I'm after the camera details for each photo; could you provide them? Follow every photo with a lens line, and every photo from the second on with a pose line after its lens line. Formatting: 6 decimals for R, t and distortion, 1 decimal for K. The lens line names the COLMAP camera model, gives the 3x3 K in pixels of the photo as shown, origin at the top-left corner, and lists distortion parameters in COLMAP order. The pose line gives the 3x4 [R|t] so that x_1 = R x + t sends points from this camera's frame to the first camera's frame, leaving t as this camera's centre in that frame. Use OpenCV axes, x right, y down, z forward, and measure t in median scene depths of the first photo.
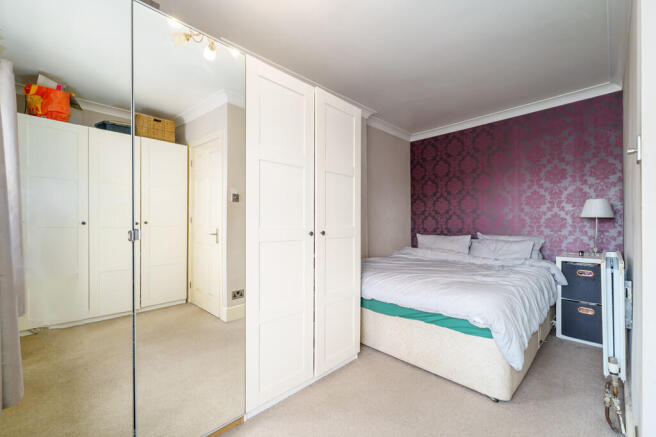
lens RADIAL K [[269.2, 0, 326.5], [0, 269.2, 222.4], [0, 0, 1]] dist [-0.001106, -0.000134]
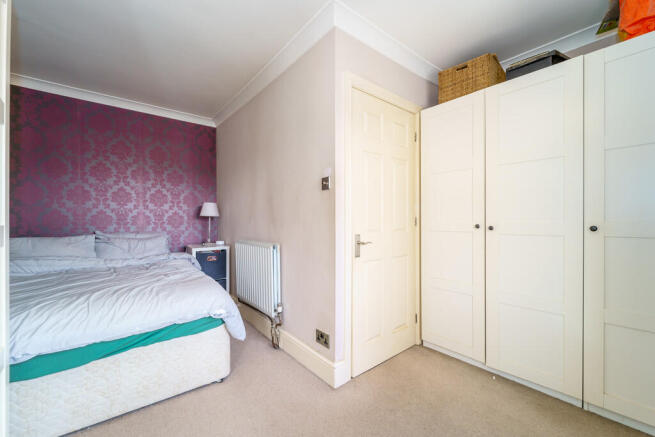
lens RADIAL K [[268.8, 0, 326.1], [0, 268.8, 217.4], [0, 0, 1]] dist [-0.001106, -0.000134]
pose [[0.077003, 0.016646, 0.996892, -0.240033], [-0.008594, 0.999835, -0.016031, 0.002826], [-0.996994, -0.007333, 0.077134, 0.262102]]
